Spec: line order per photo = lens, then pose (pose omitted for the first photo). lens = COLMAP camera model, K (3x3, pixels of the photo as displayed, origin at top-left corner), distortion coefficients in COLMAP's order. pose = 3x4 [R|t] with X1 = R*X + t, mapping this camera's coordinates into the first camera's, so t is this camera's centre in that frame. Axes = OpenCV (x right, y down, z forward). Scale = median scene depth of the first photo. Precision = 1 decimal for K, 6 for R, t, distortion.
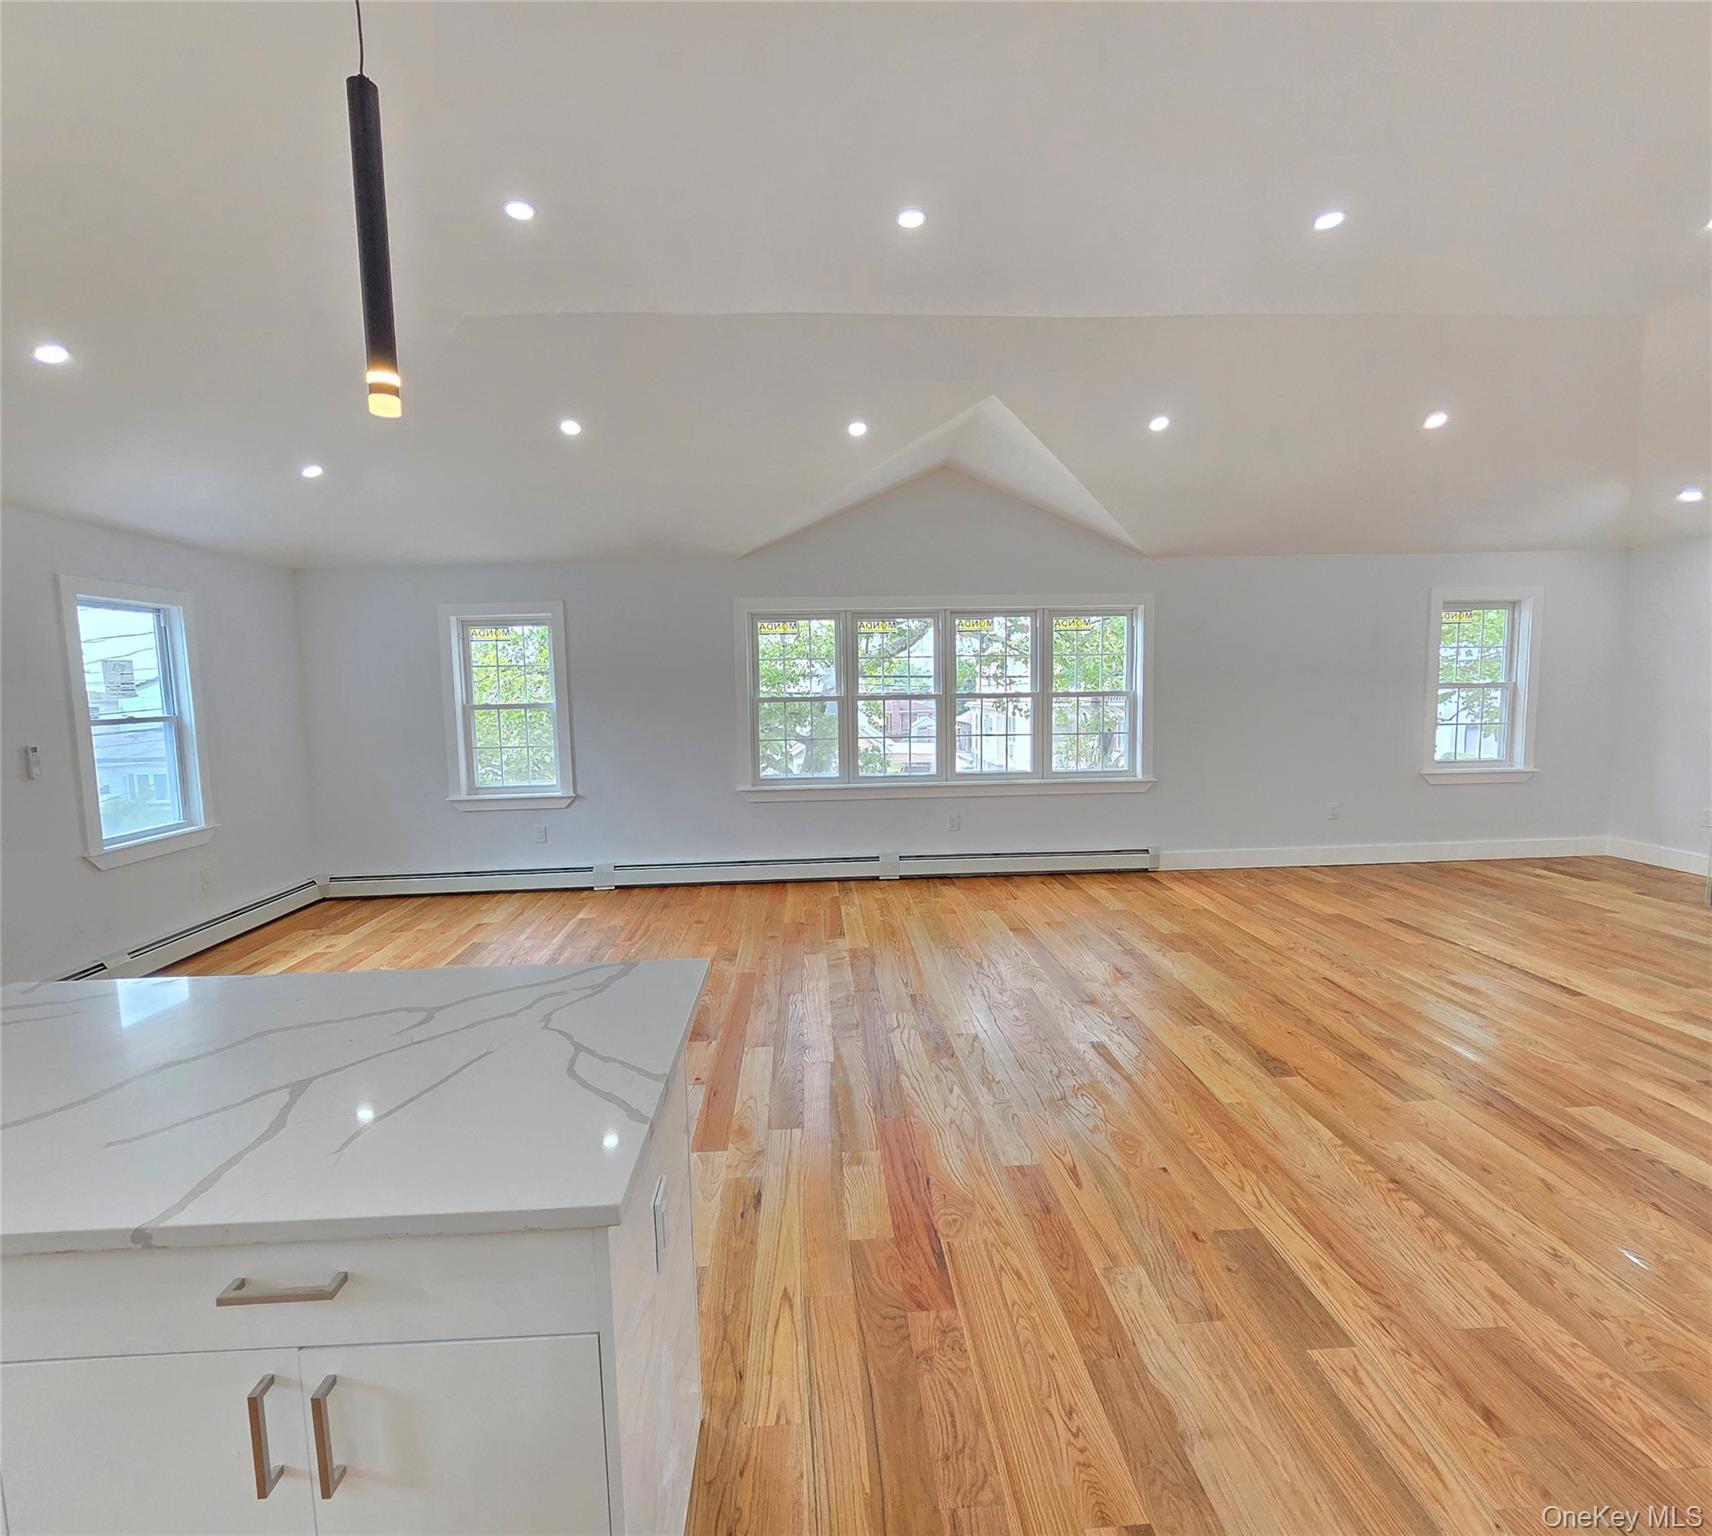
lens RADIAL K [[838.8, 0, 849.1], [0, 838.8, 770.7], [0, 0, 1]] dist [0.001262, -0.001109]
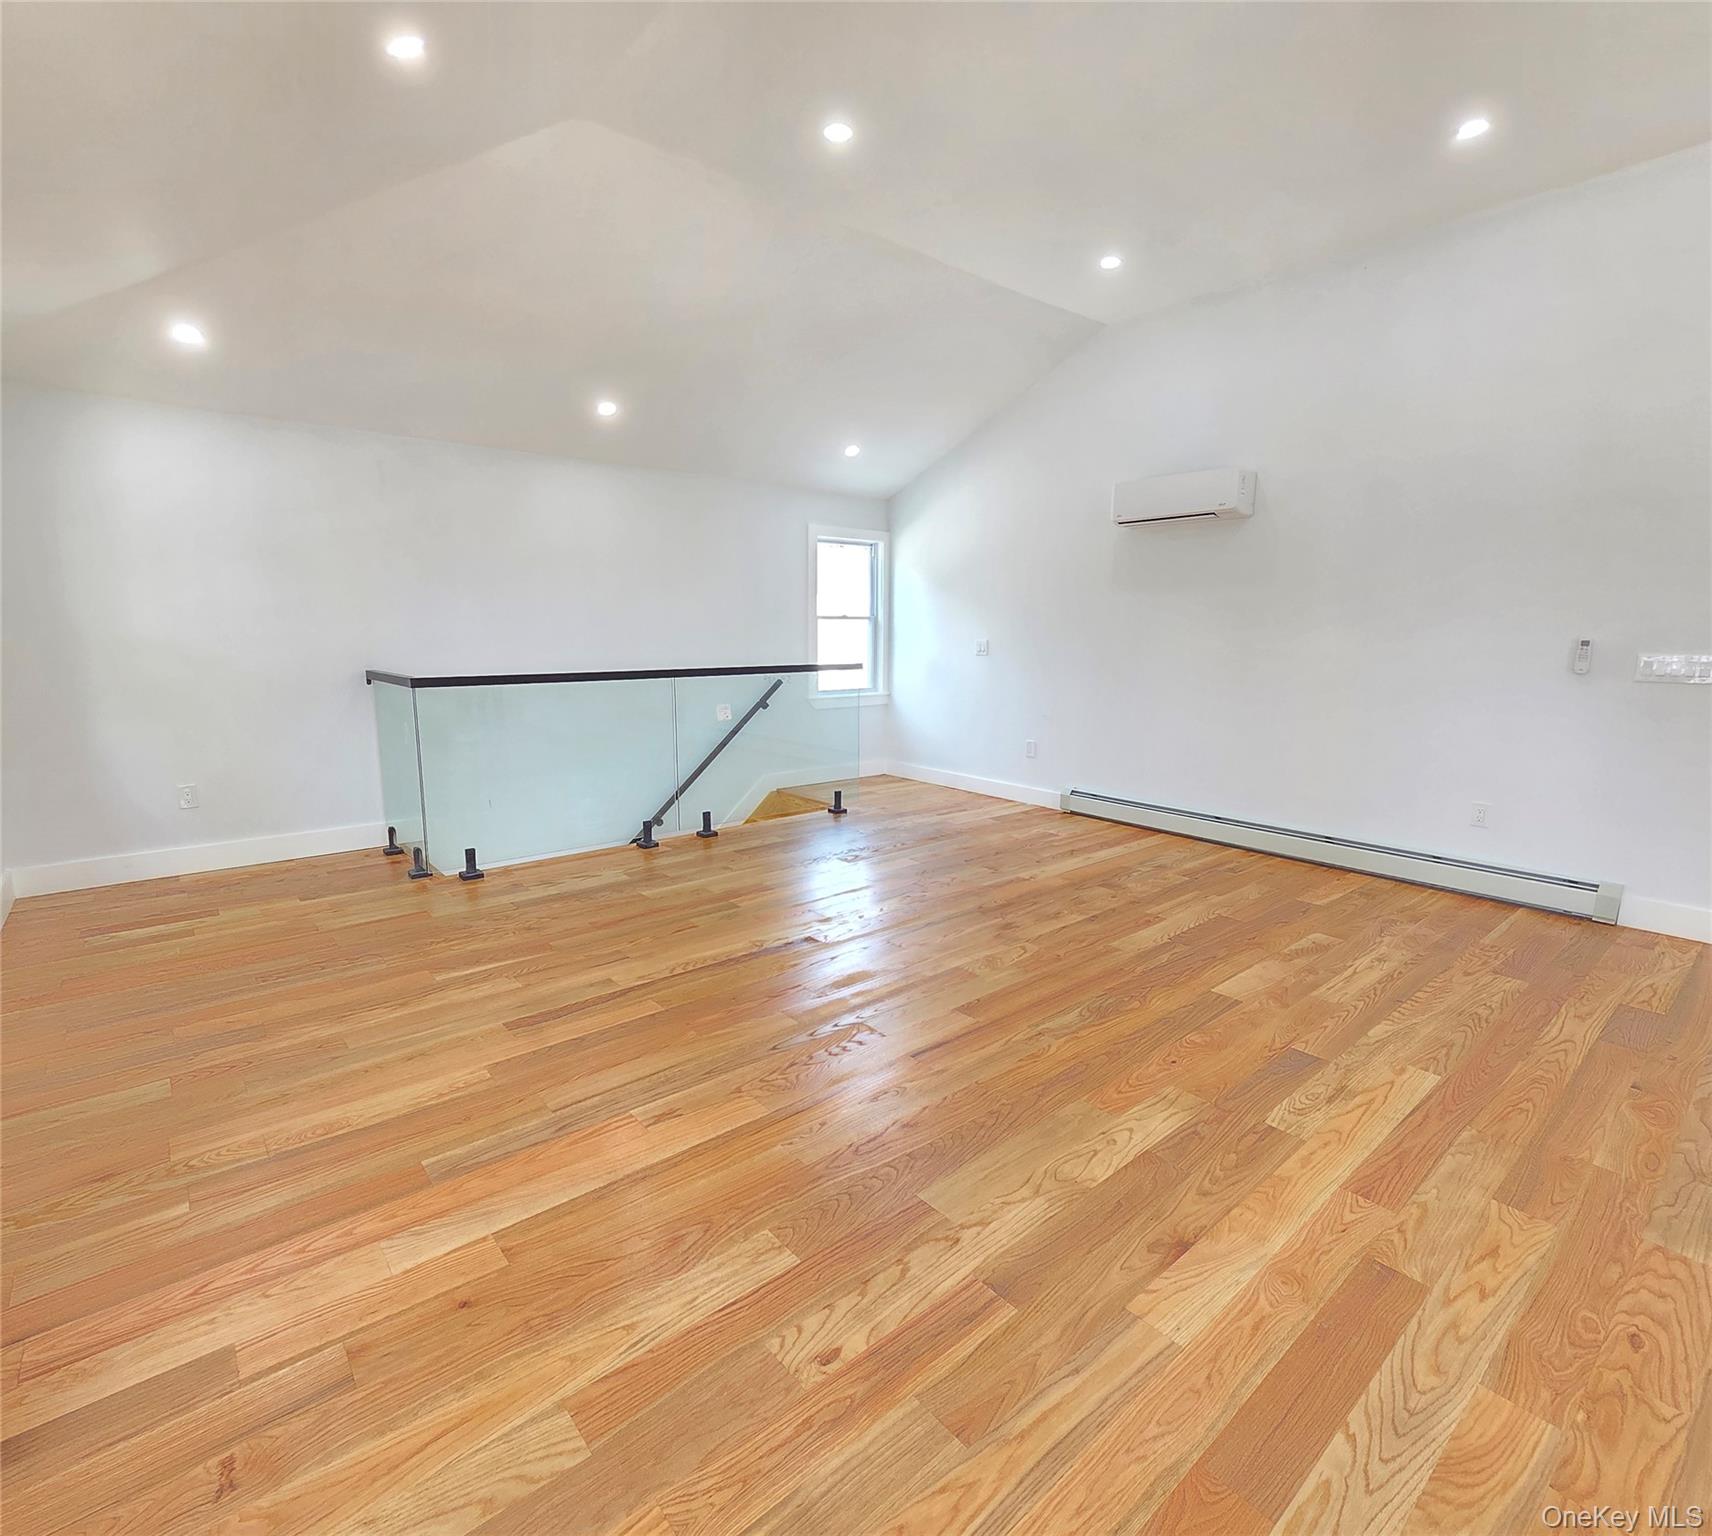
lens RADIAL K [[838.8, 0, 843.8], [0, 838.8, 771.4], [0, 0, 1]] dist [0.001262, -0.001109]
pose [[-0.599337, -0.113956, 0.792344, 0.119974], [0.091405, 0.973599, 0.209164, -0.092357], [-0.795261, 0.197783, -0.573099, 1.304481]]
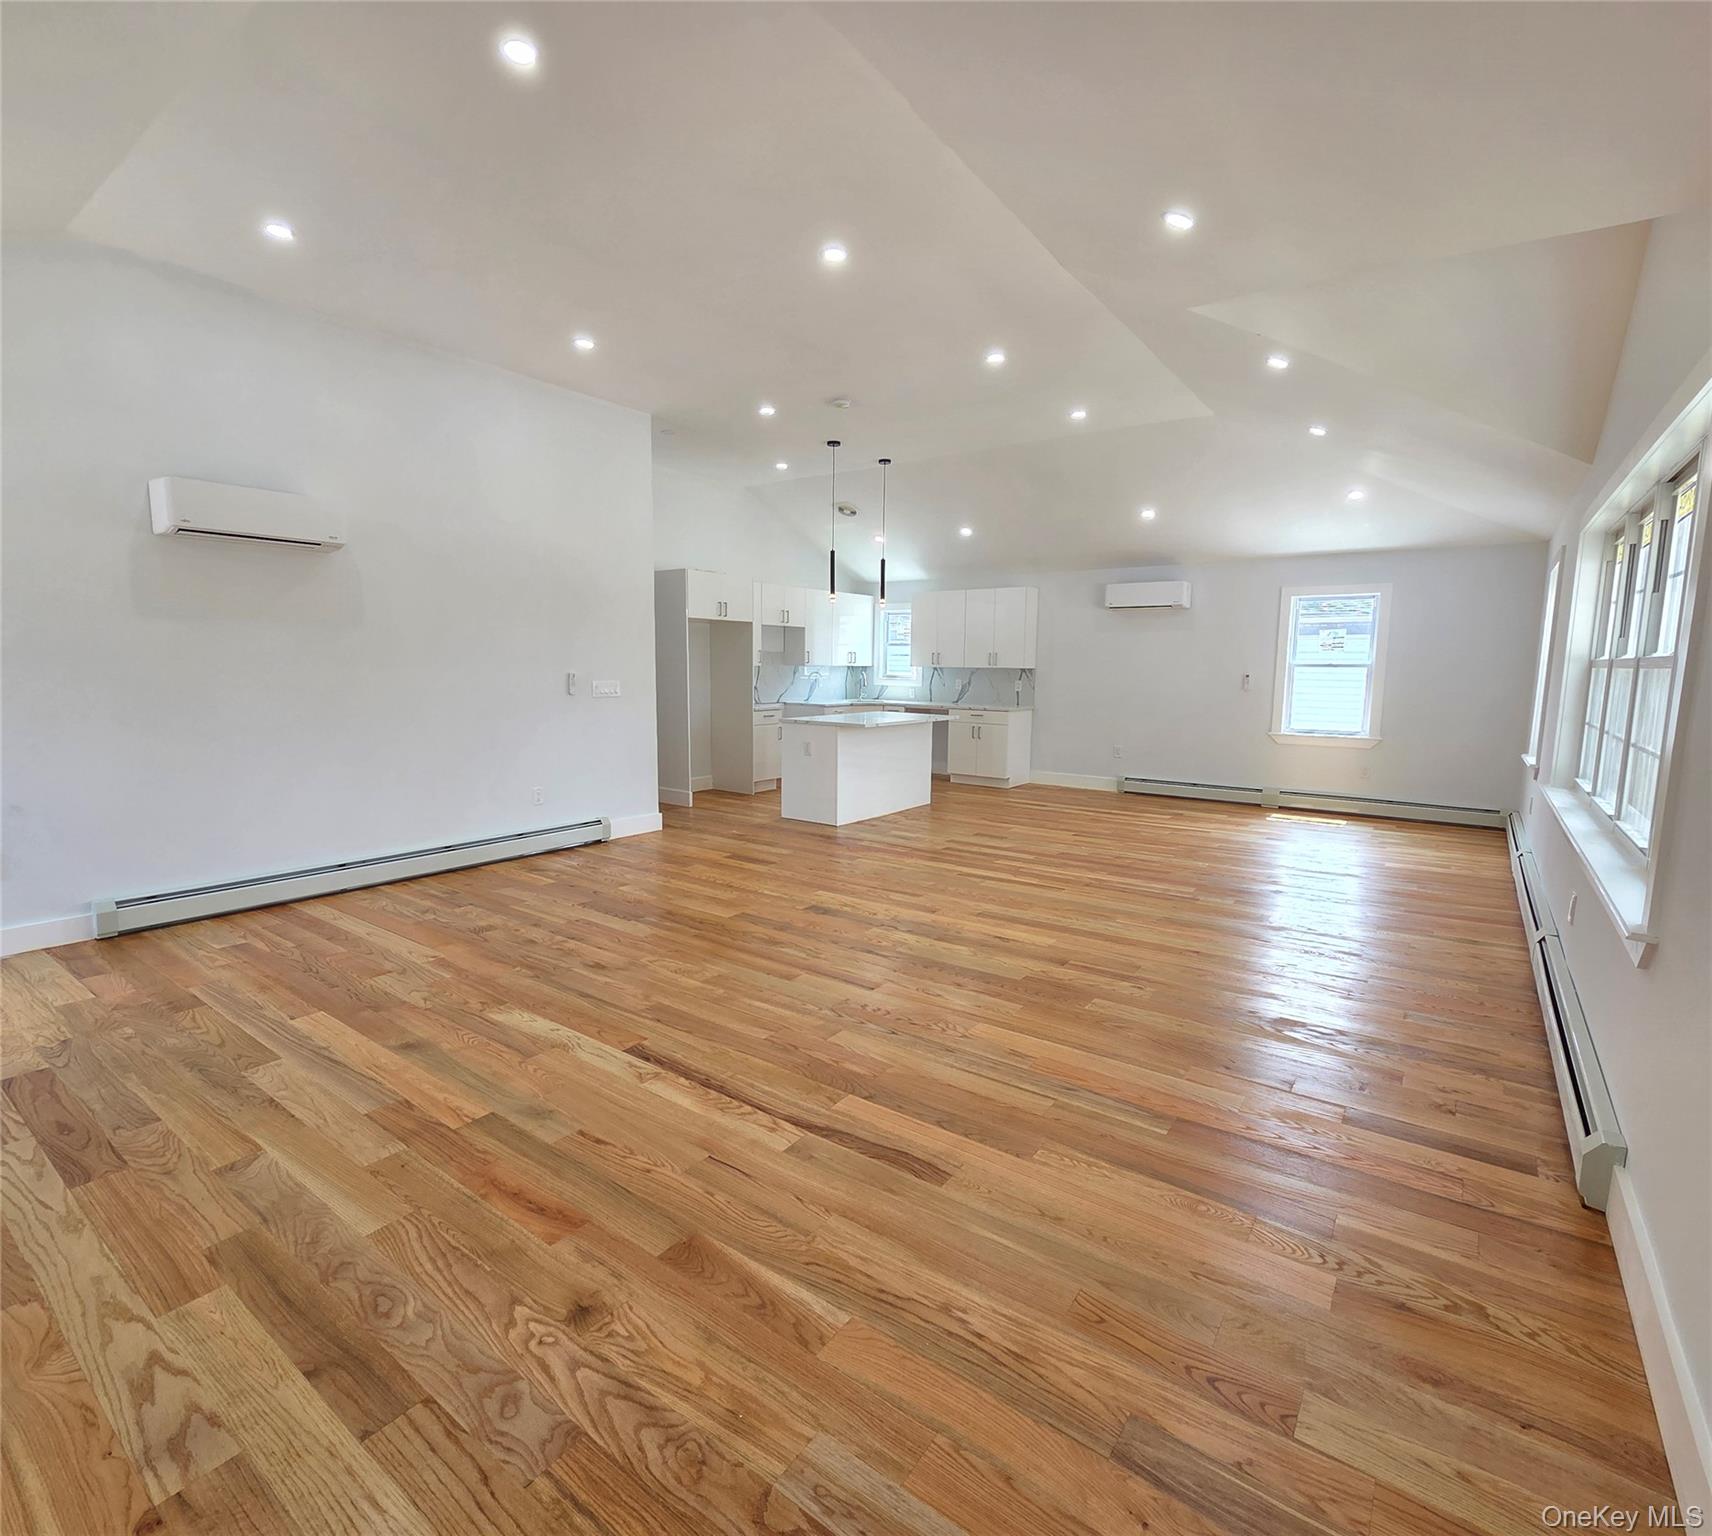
lens RADIAL K [[838.8, 0, 843.4], [0, 838.8, 764.5], [0, 0, 1]] dist [0.001262, -0.001109]
pose [[-0.638007, 0.110578, -0.762049, 1.160892], [-0.071555, 0.976840, 0.201653, -0.139643], [0.766699, 0.183184, -0.615319, 1.401722]]
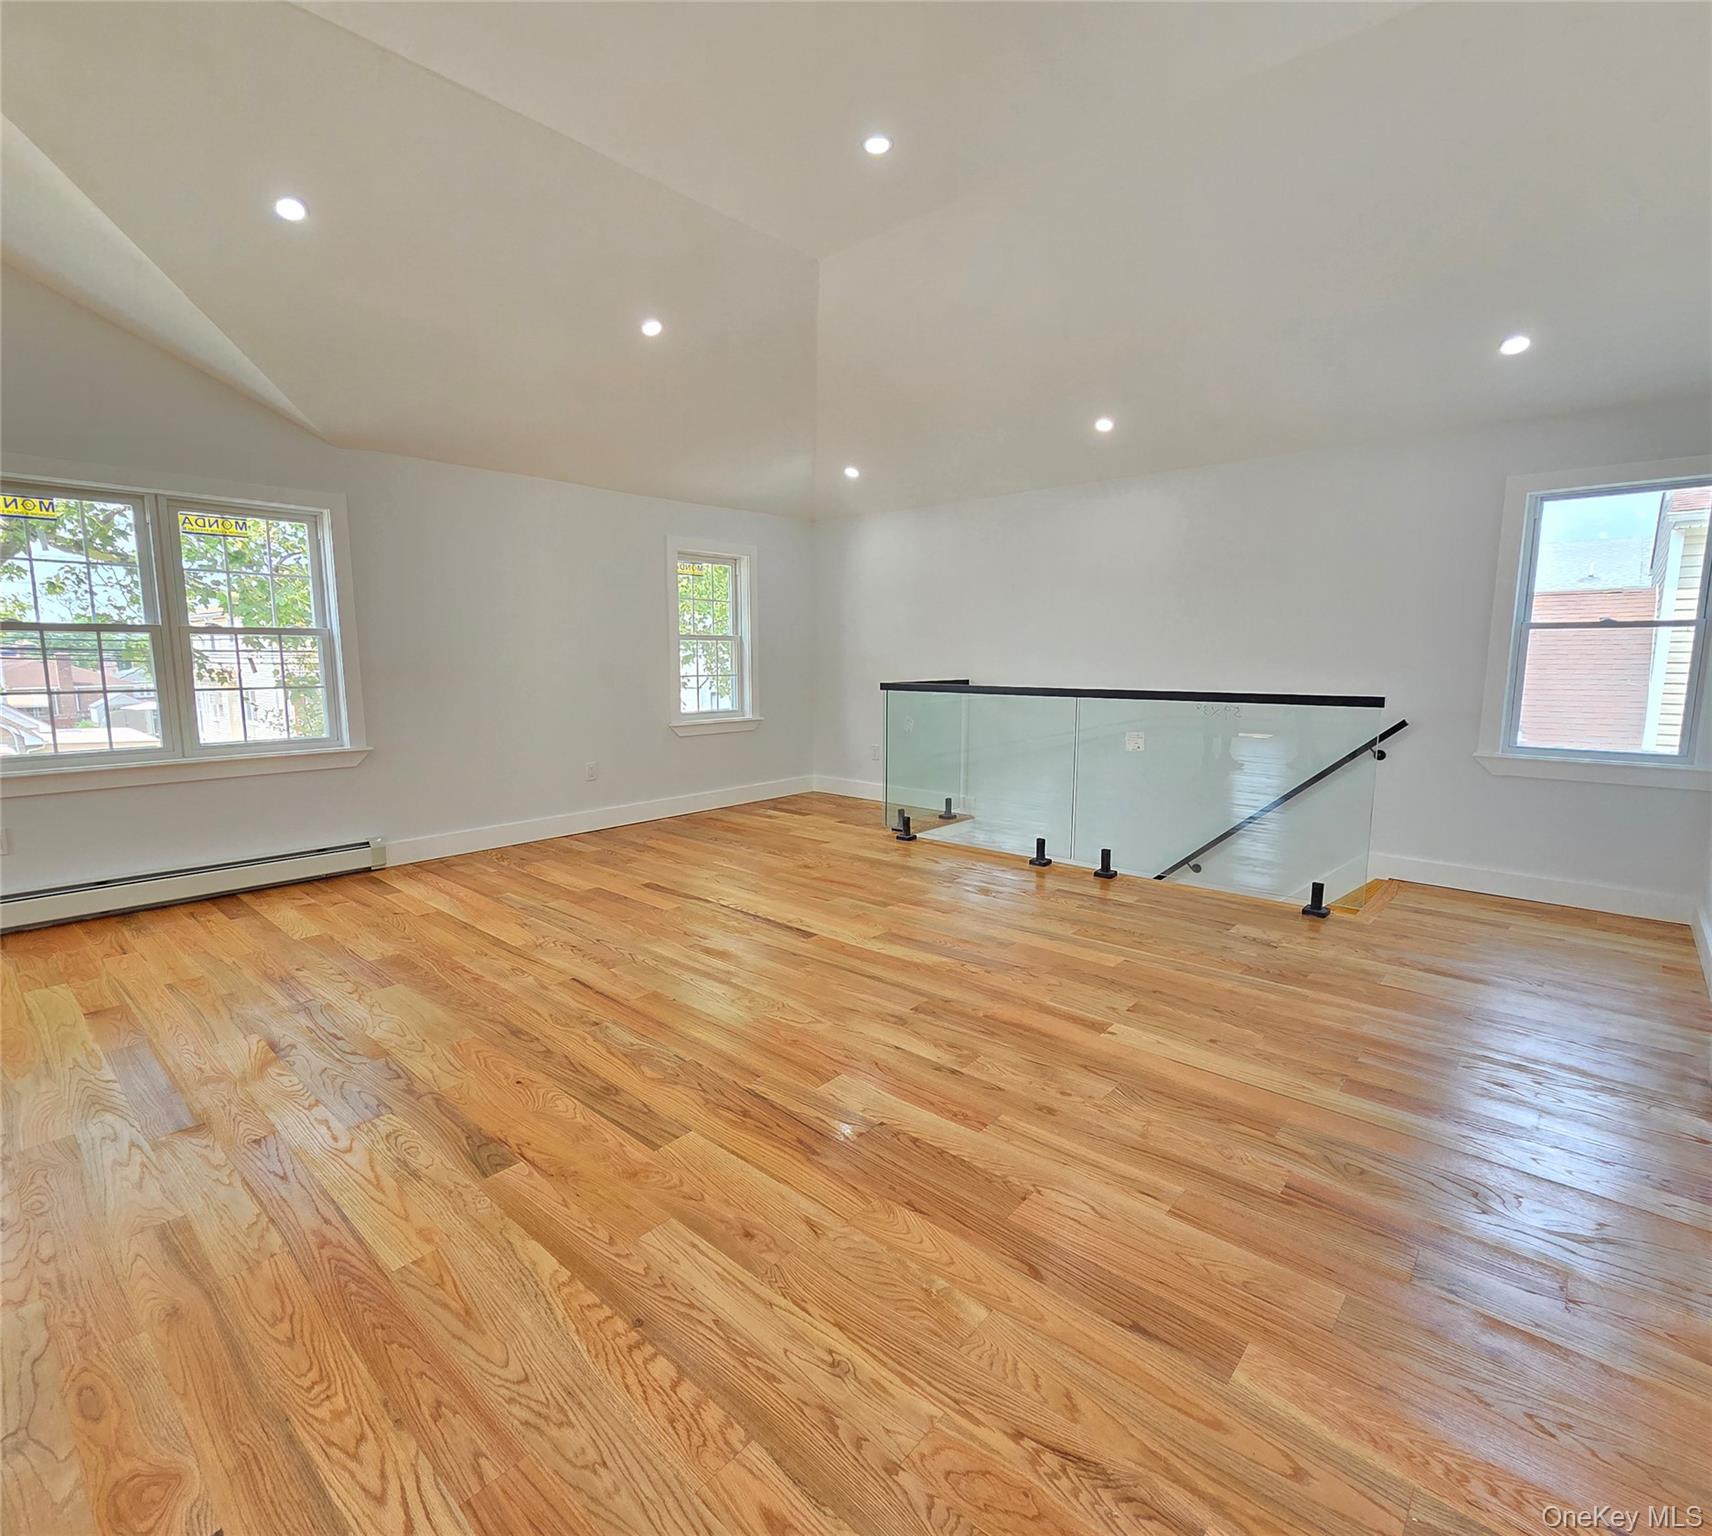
lens RADIAL K [[838.8, 0, 845.2], [0, 838.8, 769.2], [0, 0, 1]] dist [0.001262, -0.001109]
pose [[0.704019, -0.077155, 0.705977, 0.194189], [0.057623, 0.997009, 0.051498, 0.021912], [-0.707839, 0.004425, 0.706360, 0.245546]]
